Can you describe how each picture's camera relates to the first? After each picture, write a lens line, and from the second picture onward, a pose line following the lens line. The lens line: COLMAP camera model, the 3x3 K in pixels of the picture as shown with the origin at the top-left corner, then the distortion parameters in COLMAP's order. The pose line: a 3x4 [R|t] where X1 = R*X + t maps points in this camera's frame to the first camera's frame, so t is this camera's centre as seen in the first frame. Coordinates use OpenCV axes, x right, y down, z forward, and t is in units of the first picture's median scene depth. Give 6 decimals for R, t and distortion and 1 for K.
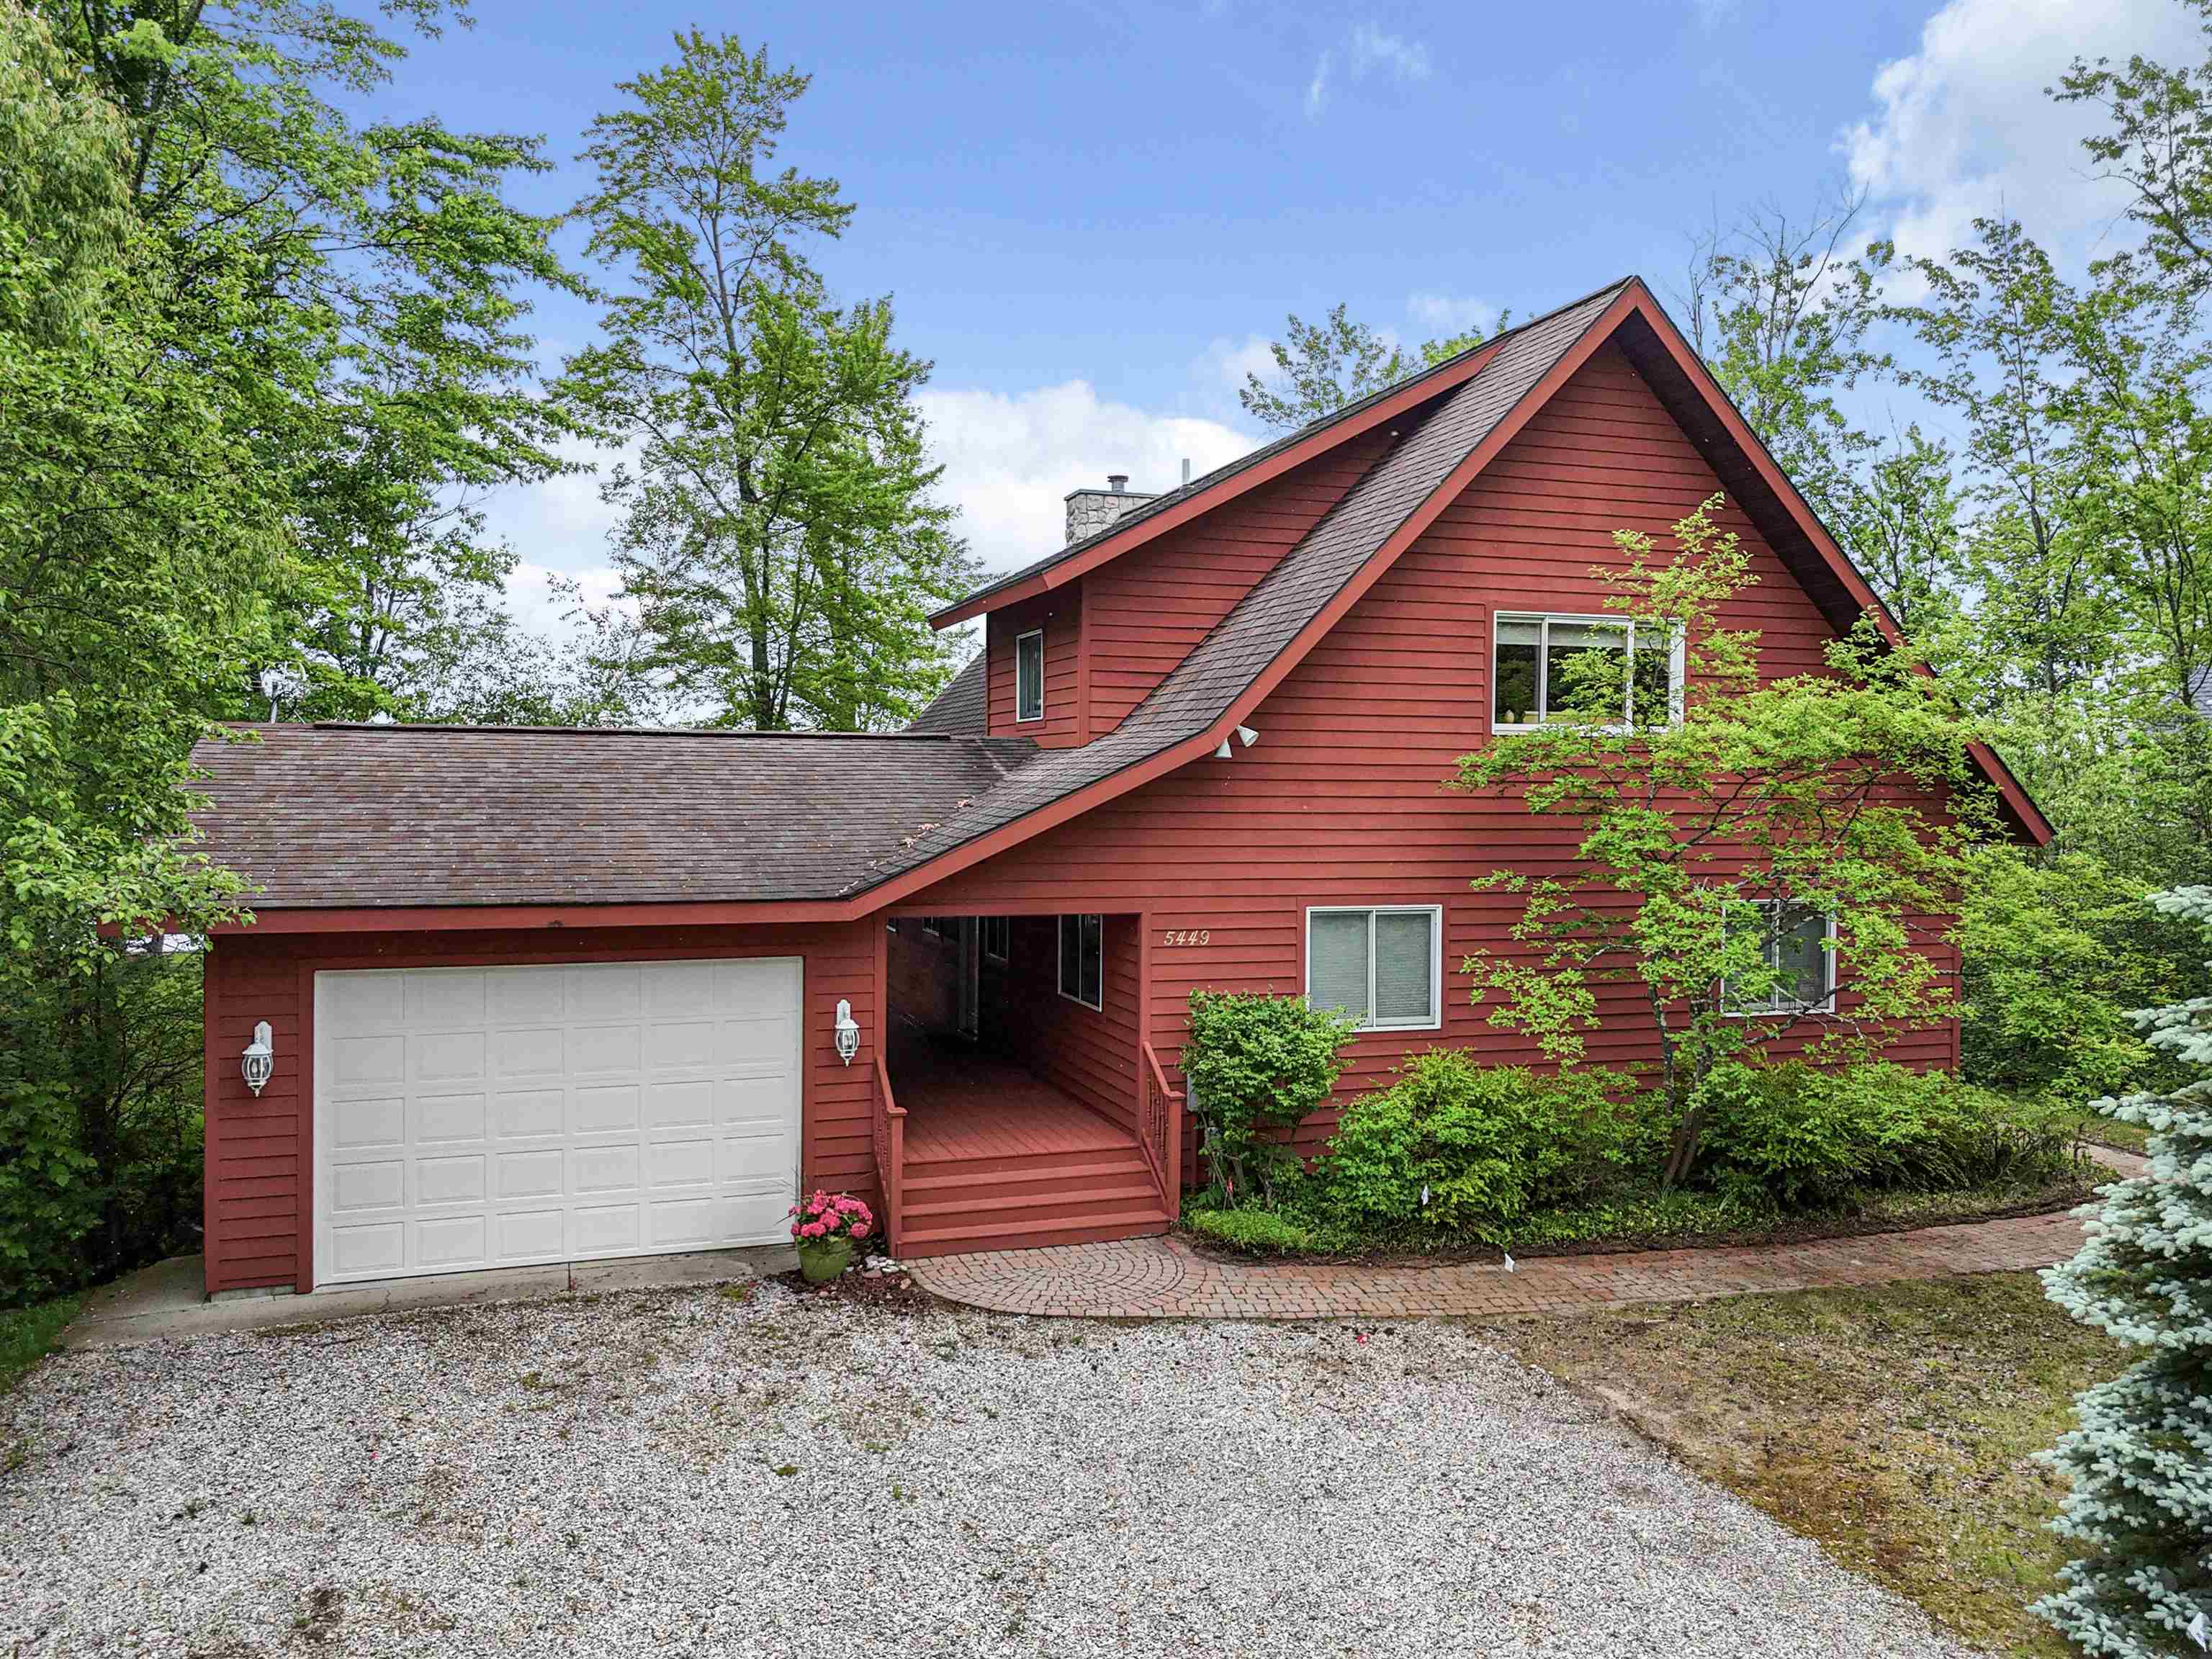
lens RADIAL K [[1631.1, 0, 1106.0], [0, 1631.1, 829.5], [0, 0, 1]] dist [0.066888, -0.063610]
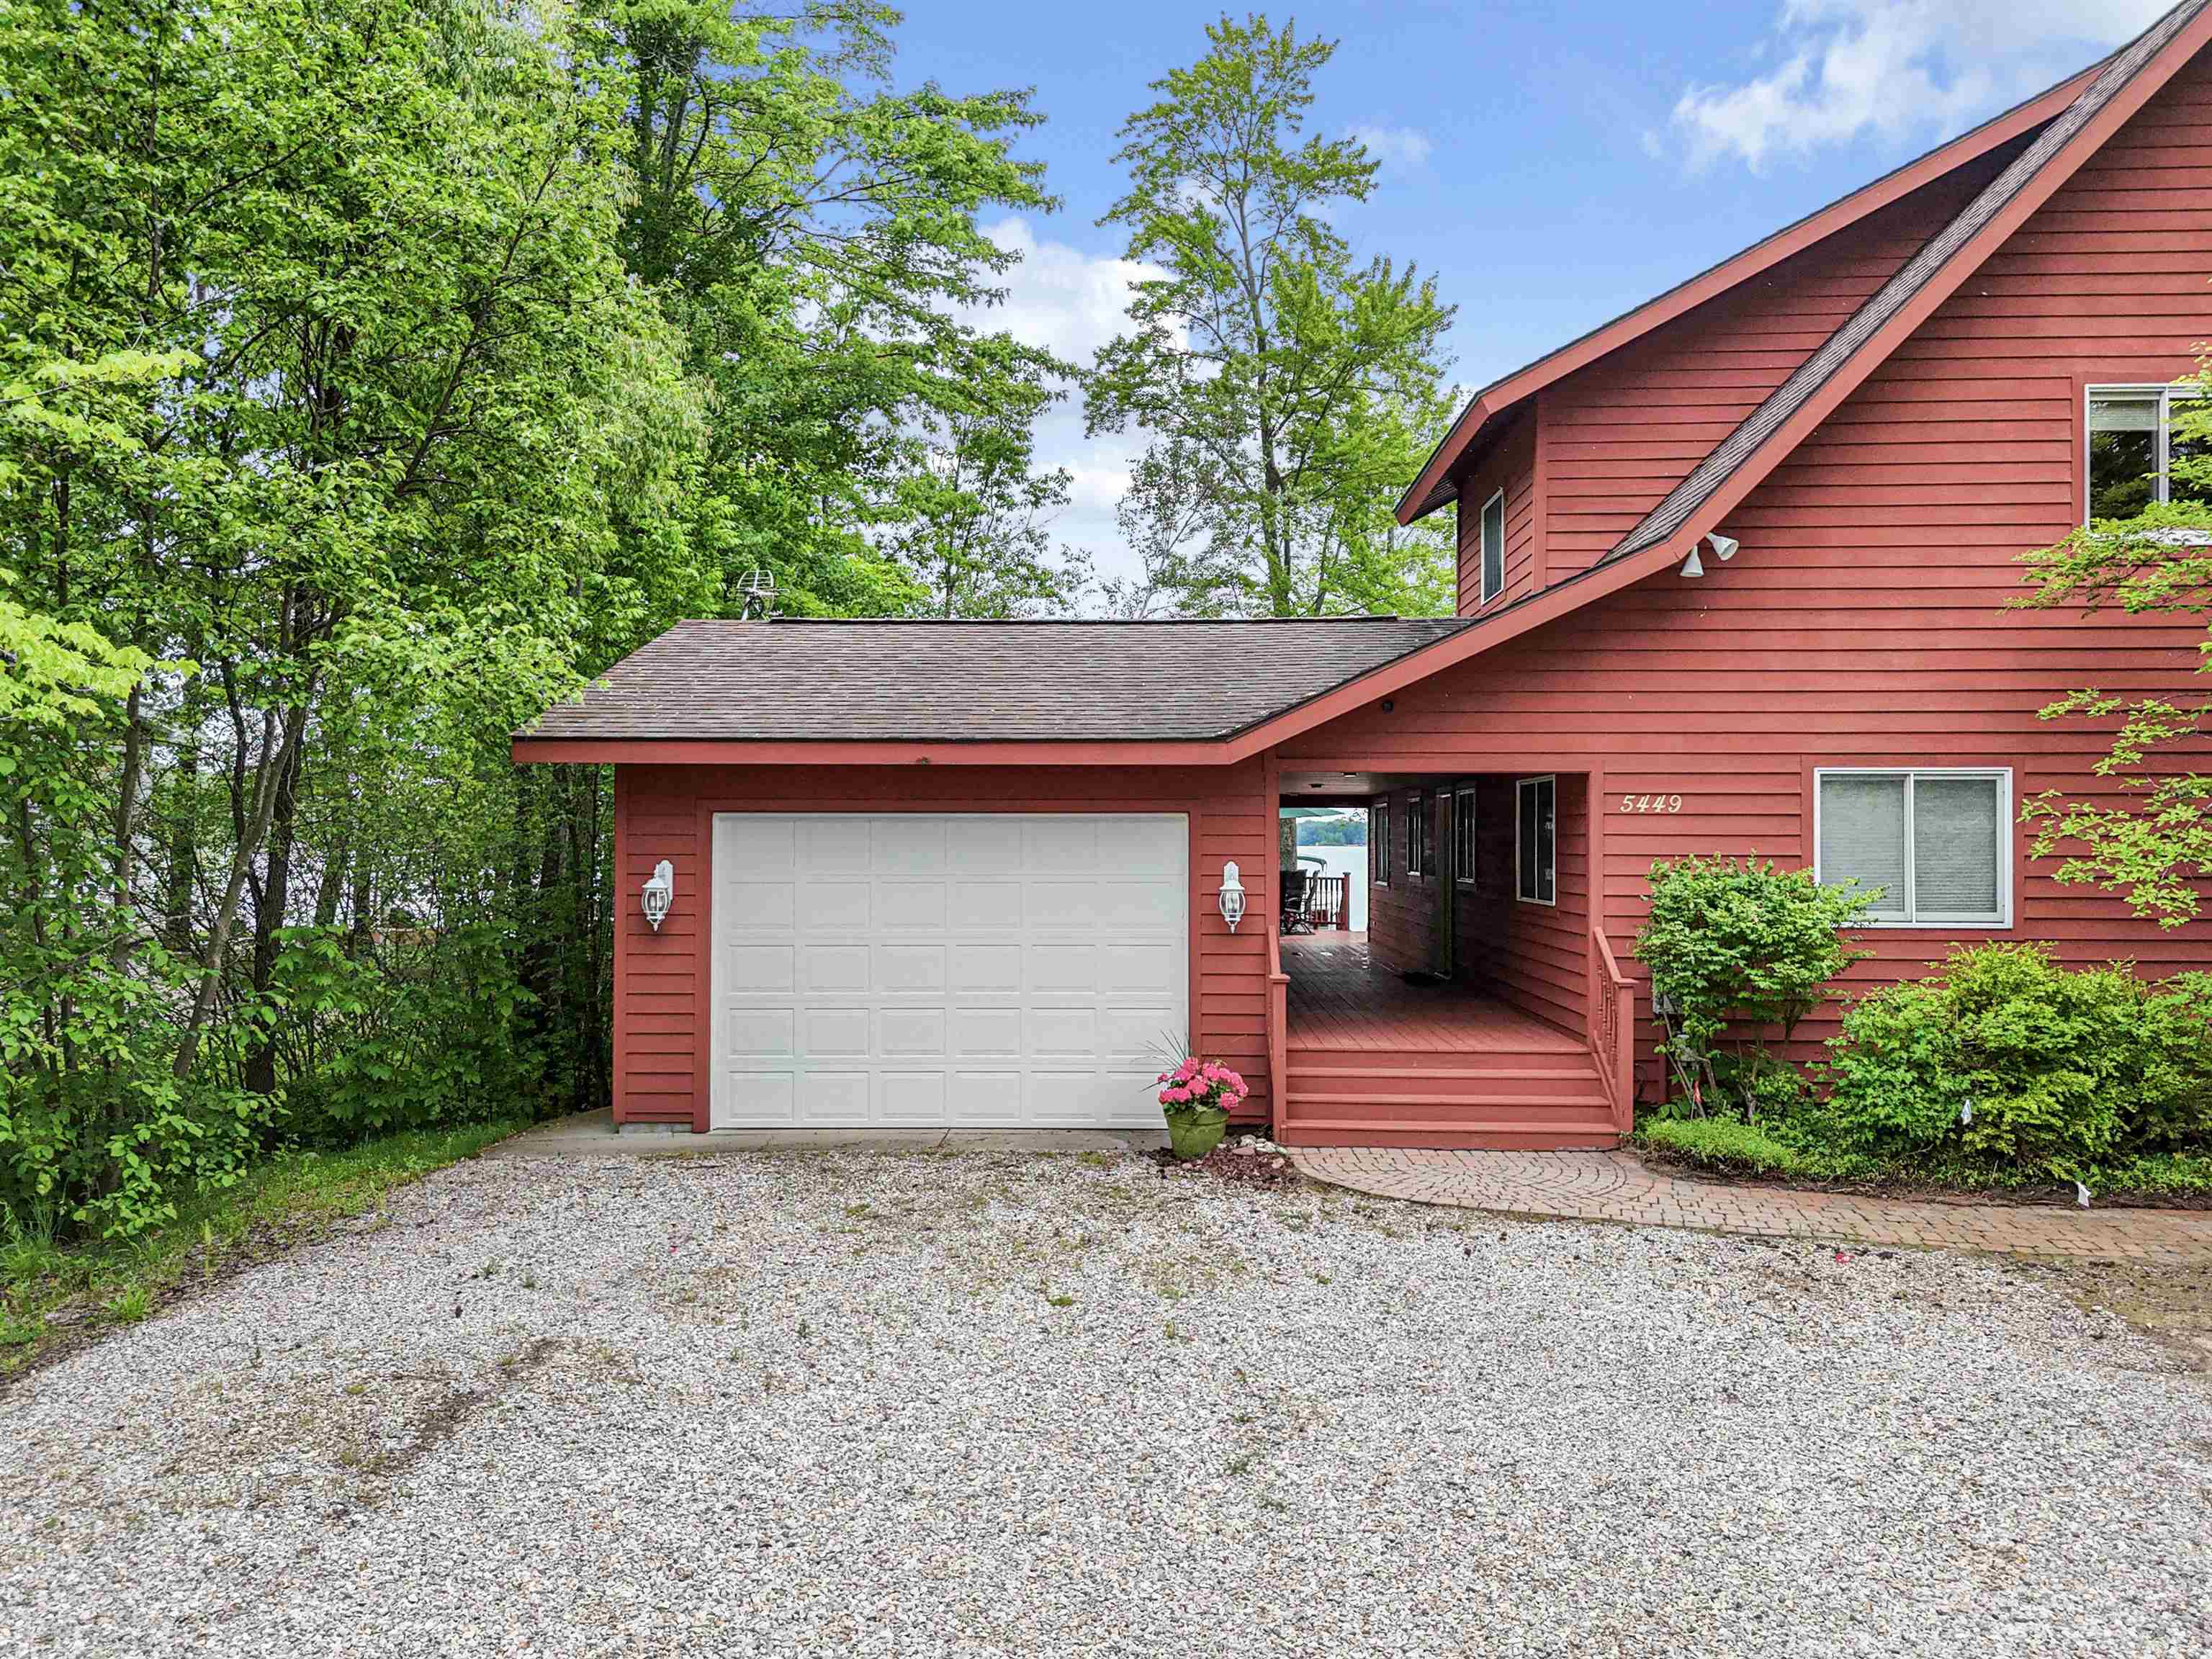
lens RADIAL K [[1631.1, 0, 1106.0], [0, 1631.1, 829.5], [0, 0, 1]] dist [0.066888, -0.063610]
pose [[0.935788, -0.008225, -0.352467, 0.092836], [-0.003574, 0.999455, -0.032811, 0.118587], [0.352545, 0.031964, 0.935249, 0.136585]]
